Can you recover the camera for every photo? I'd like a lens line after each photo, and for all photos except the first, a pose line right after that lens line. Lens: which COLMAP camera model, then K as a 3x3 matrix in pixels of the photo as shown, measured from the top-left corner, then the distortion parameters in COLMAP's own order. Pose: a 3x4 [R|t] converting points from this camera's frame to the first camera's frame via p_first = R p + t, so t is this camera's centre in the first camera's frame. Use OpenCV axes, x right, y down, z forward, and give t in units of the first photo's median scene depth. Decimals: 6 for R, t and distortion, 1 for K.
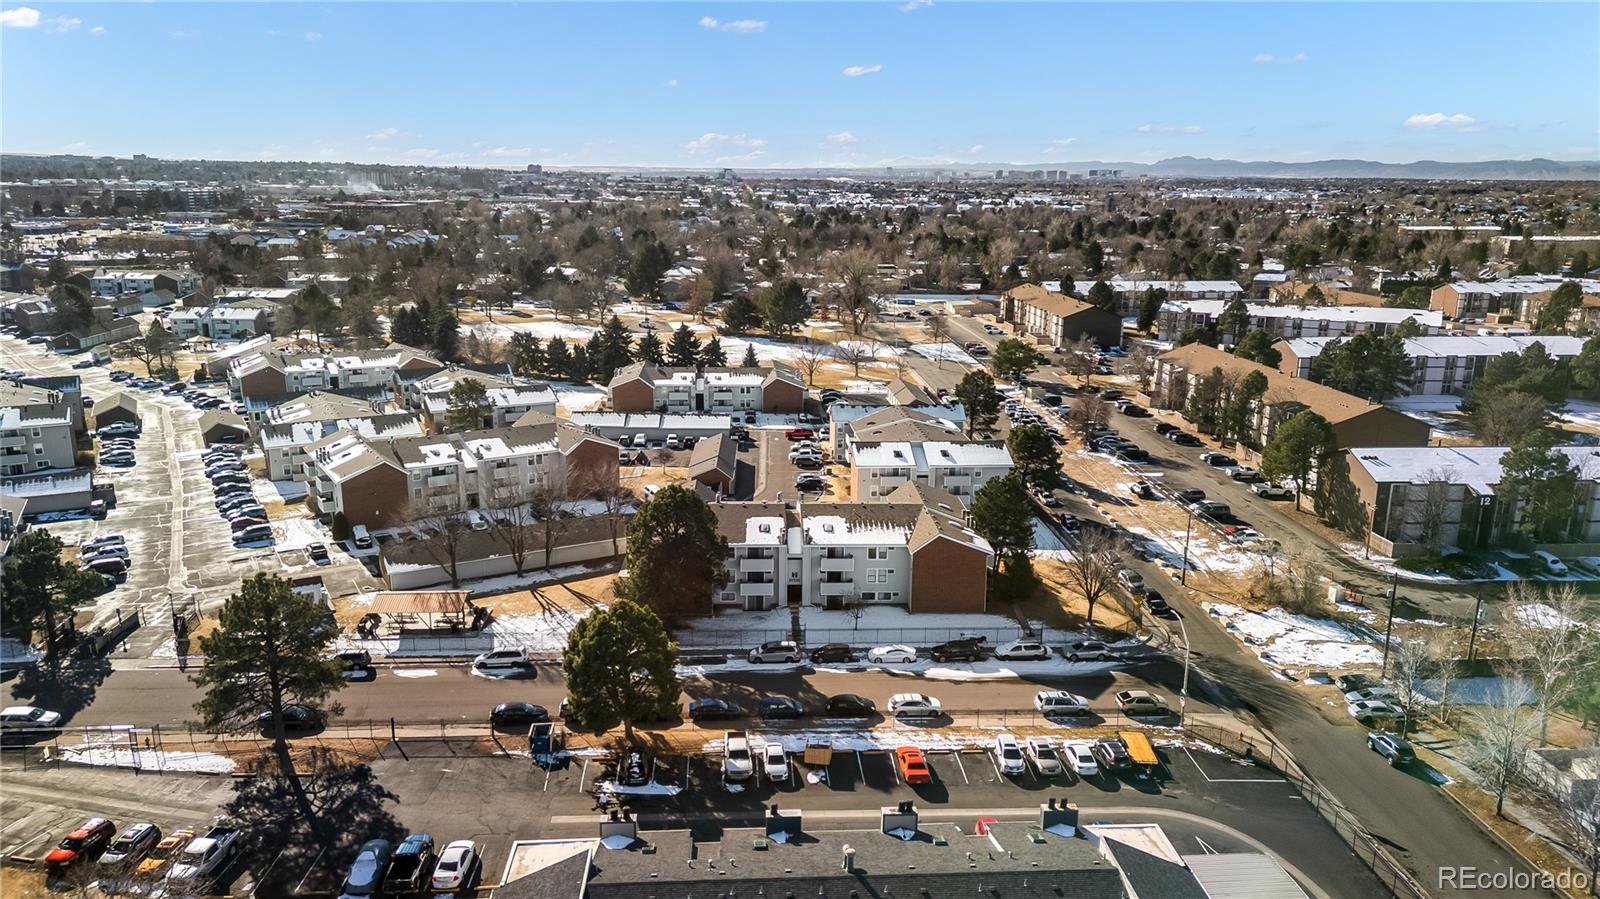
lens RADIAL K [[1095.0, 0, 800.0], [0, 1095.0, 449.5], [0, 0, 1]] dist [0.079678, -0.077461]
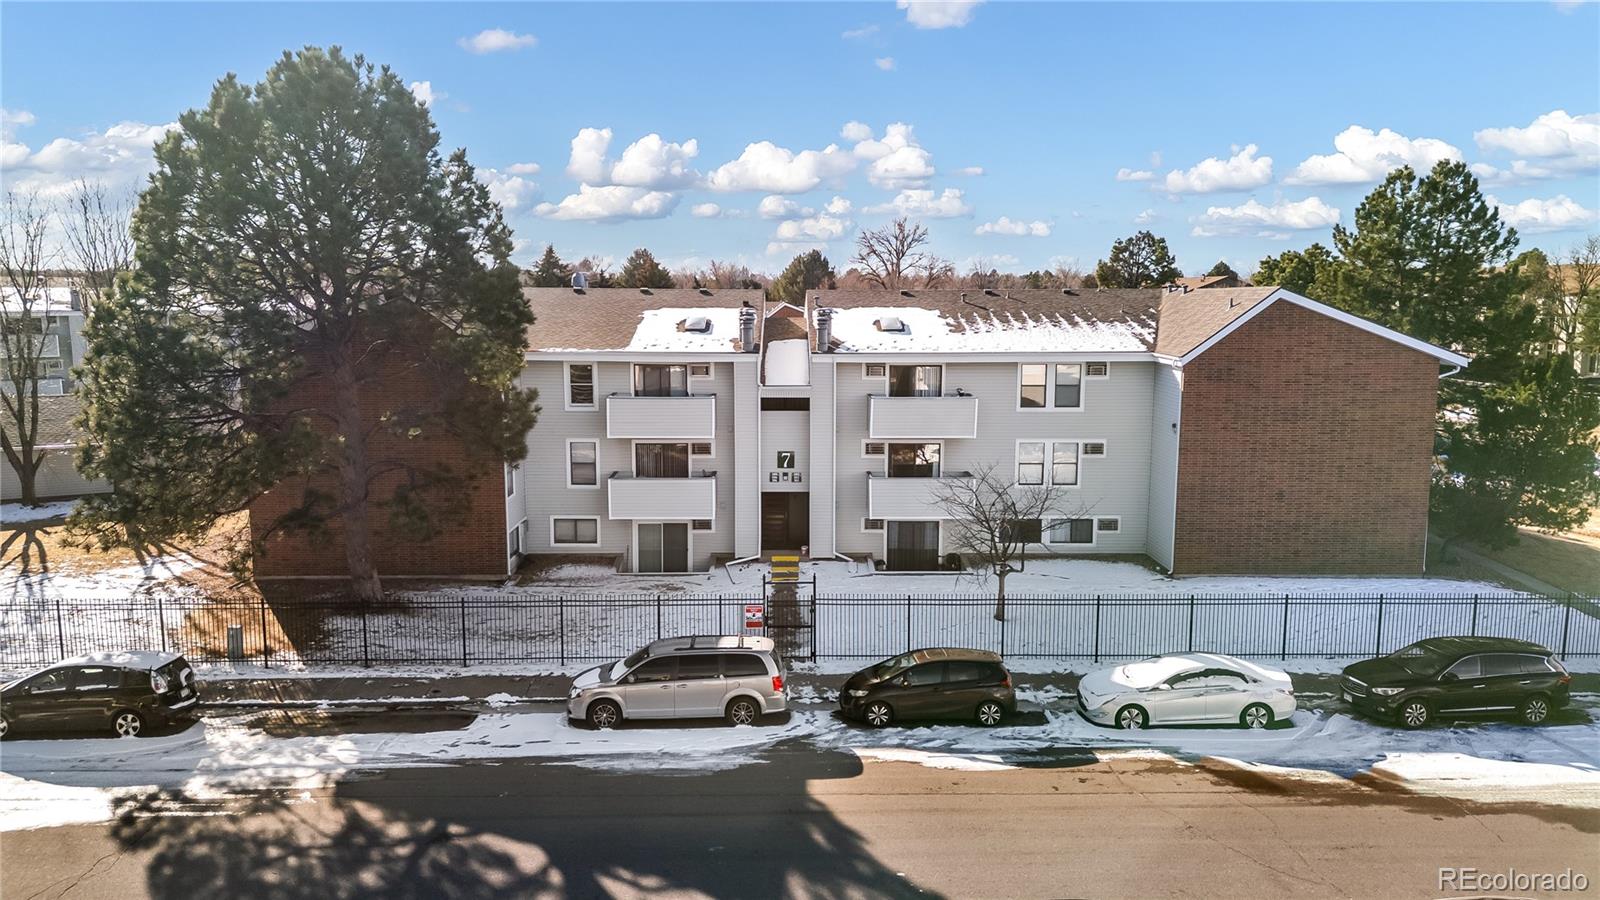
lens RADIAL K [[1095.0, 0, 800.0], [0, 1095.0, 450.0], [0, 0, 1]] dist [0.079678, -0.077461]
pose [[0.999700, -0.005755, -0.023798, 0.007354], [0.003312, 0.994837, -0.101433, 0.157237], [0.024259, 0.101323, 0.994558, 0.751494]]
